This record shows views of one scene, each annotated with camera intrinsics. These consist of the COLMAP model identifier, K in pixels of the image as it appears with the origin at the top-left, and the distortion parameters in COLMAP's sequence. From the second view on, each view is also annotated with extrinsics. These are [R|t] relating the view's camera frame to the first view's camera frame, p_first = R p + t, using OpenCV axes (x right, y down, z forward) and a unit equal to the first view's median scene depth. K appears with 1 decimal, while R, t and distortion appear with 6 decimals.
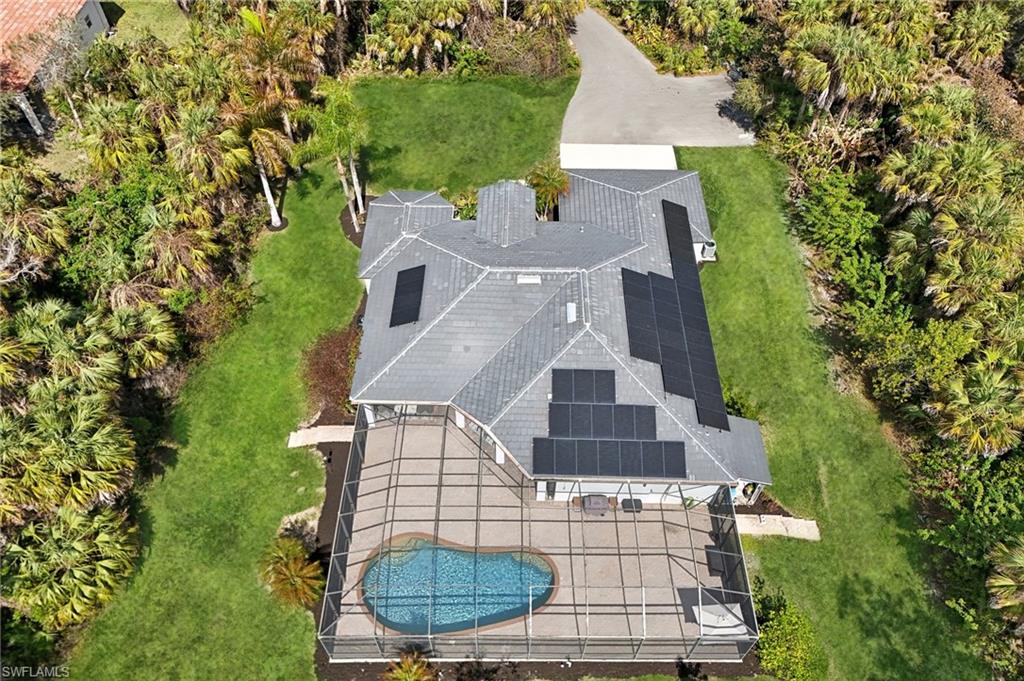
lens RADIAL K [[745.2, 0, 511.3], [0, 745.2, 345.5], [0, 0, 1]] dist [0.038537, -0.004635]
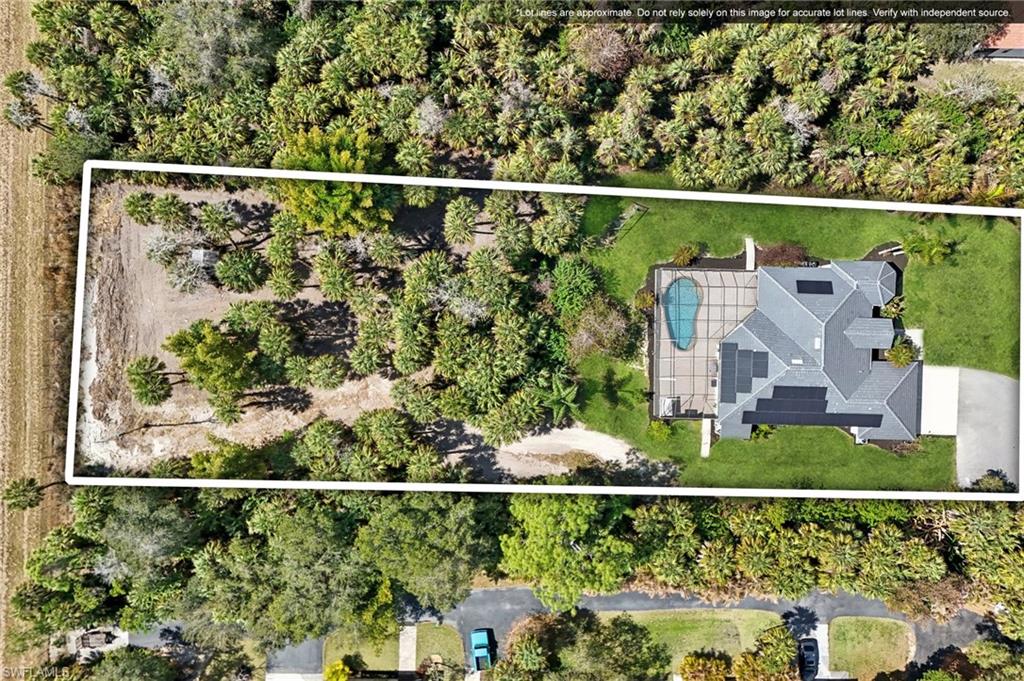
lens RADIAL K [[745.2, 0, 511.3], [0, 745.2, 345.5], [0, 0, 1]] dist [0.038537, -0.004635]
pose [[-0.011103, 0.999881, 0.010670, 0.018015], [-0.779718, -0.015338, 0.625943, -0.804980], [0.626032, -0.001370, 0.779796, -1.342410]]
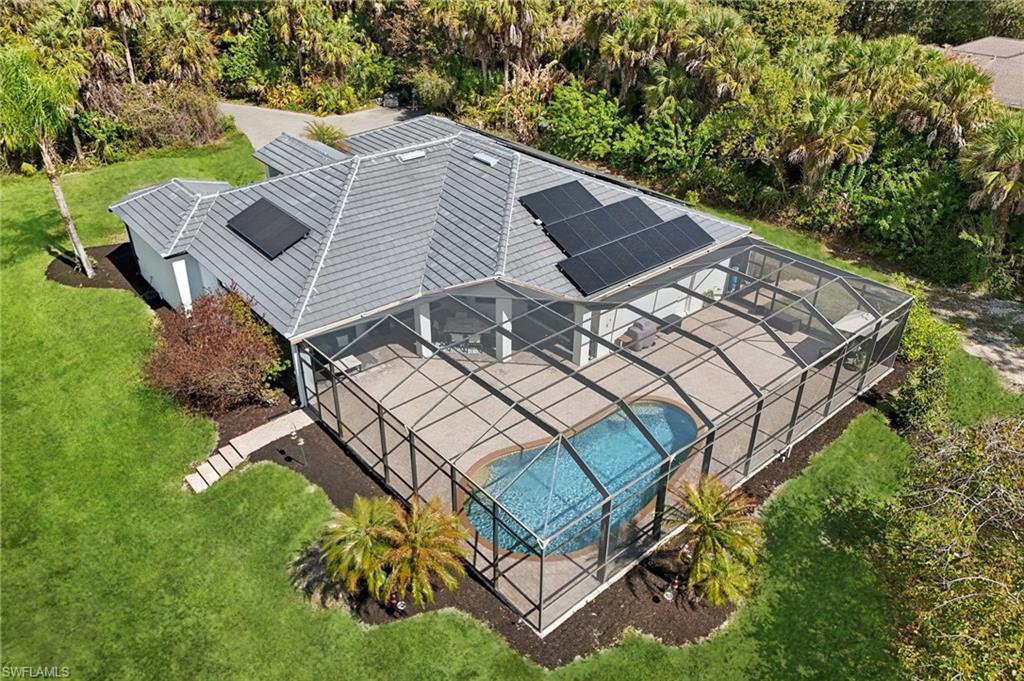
lens RADIAL K [[745.2, 0, 511.3], [0, 745.2, 345.5], [0, 0, 1]] dist [0.038537, -0.004635]
pose [[0.756837, -0.349466, 0.552332, -0.425726], [0.509773, 0.844493, -0.164201, 0.278555], [-0.409058, 0.405838, 0.817293, 0.412854]]
